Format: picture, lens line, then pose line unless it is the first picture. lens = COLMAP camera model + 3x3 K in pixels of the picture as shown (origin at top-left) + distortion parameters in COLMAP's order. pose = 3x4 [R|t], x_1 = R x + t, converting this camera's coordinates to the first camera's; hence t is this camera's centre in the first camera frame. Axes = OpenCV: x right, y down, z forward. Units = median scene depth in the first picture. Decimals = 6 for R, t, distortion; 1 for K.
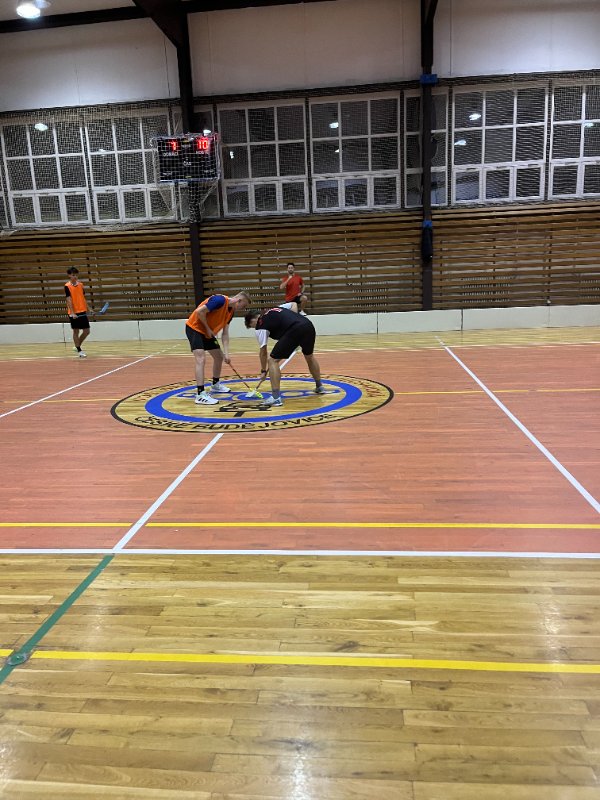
lens RADIAL K [[623.5, 0, 300.0], [0, 623.5, 400.0], [0, 0, 1]] dist [-0.005107, 0.000180]
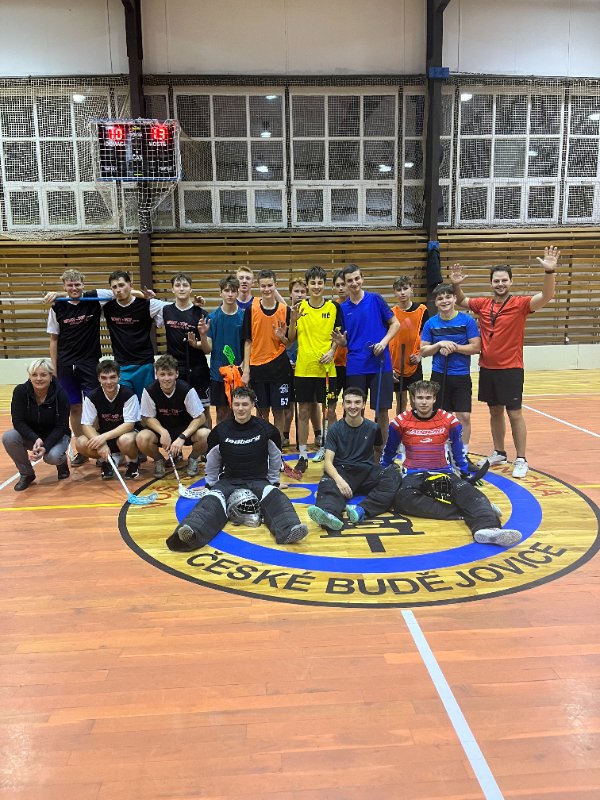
lens RADIAL K [[640.3, 0, 300.0], [0, 640.3, 400.0], [0, 0, 1]] dist [0.010477, 0.000623]
pose [[0.986334, -0.003442, 0.164725, -0.111972], [0.011805, 0.998689, -0.049814, -0.034305], [-0.164337, 0.051078, 0.985081, 0.190421]]
